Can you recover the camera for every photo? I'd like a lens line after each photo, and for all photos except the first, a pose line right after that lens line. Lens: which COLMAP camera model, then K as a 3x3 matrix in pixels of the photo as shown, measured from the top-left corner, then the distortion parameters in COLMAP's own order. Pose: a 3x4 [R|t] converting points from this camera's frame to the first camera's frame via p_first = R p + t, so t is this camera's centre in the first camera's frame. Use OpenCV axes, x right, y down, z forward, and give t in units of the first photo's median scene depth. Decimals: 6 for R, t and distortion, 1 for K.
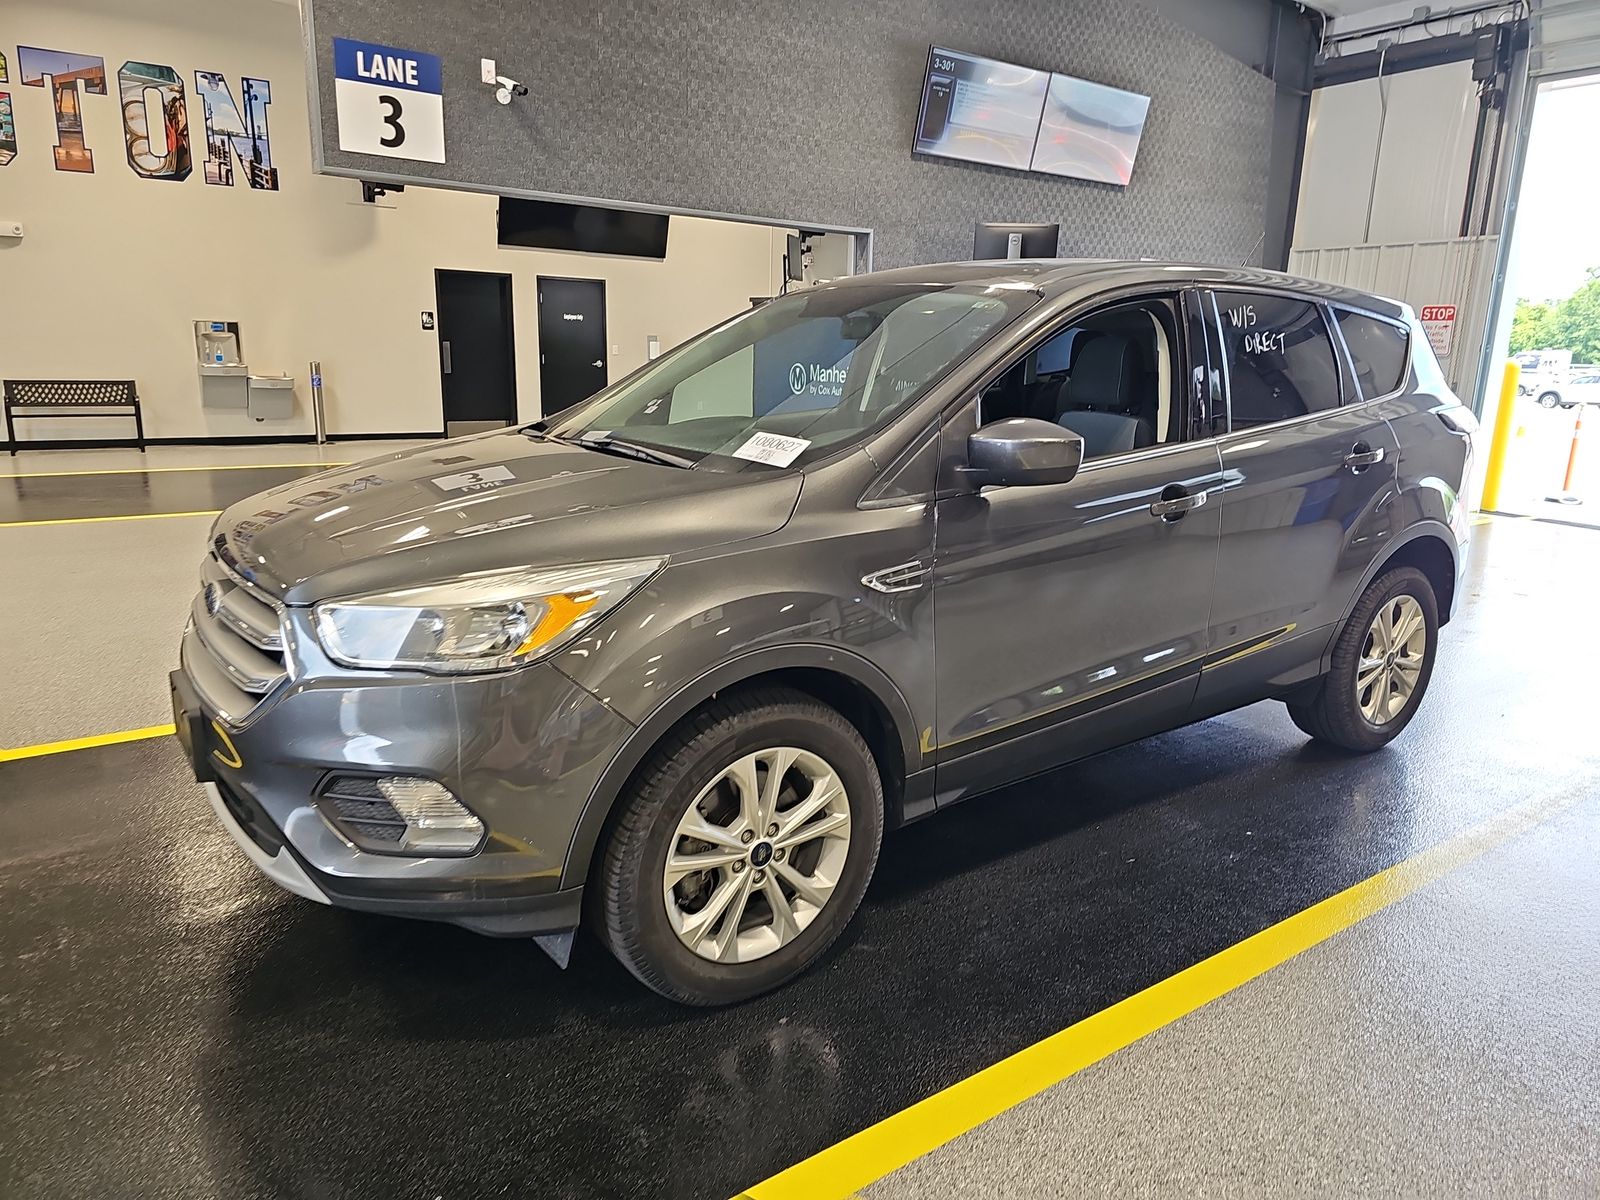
lens RADIAL K [[1064.5, 0, 800.0], [0, 1064.5, 600.0], [0, 0, 1]] dist [0.026484, -0.033676]
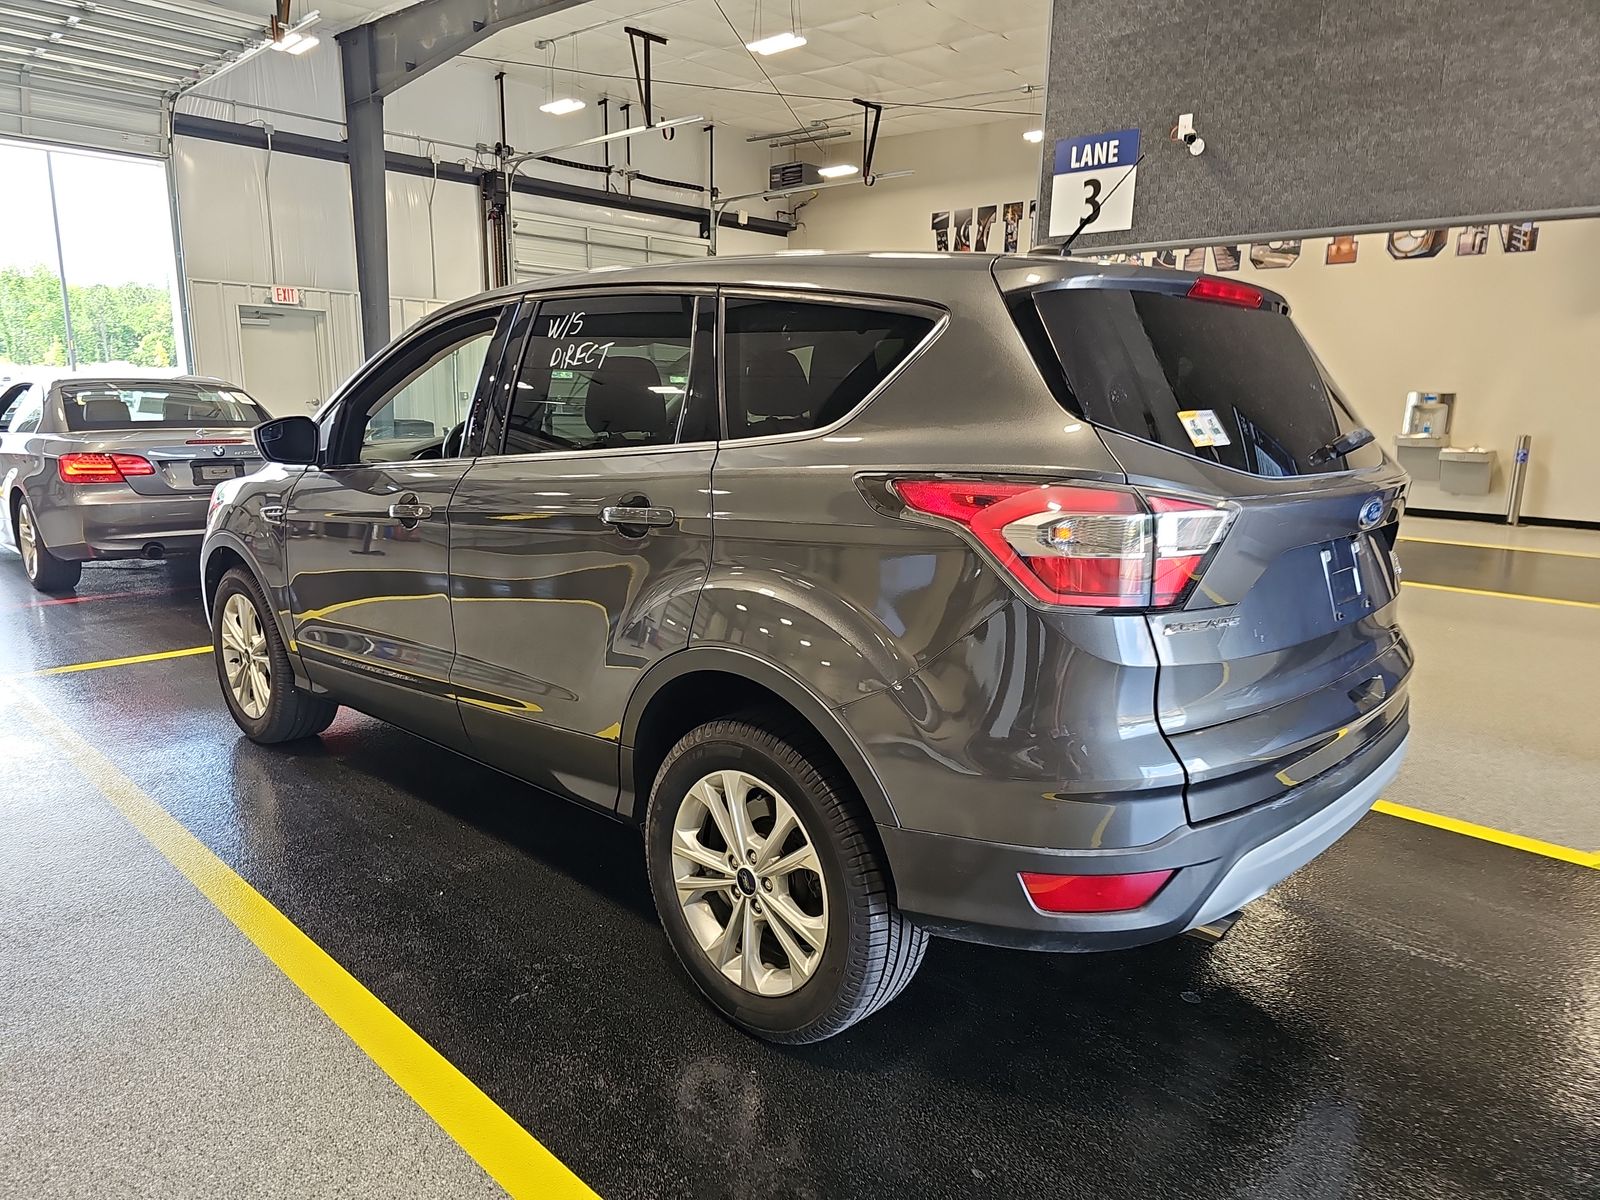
lens RADIAL K [[1098.9, 0, 860.6], [0, 1098.9, 594.3], [0, 0, 1]] dist [0.007990, -0.003405]
pose [[0.199893, 0.151164, -0.968087, 0.711193], [-0.236976, 0.966153, 0.101931, -0.114663], [0.950729, 0.209038, 0.228950, 0.590255]]
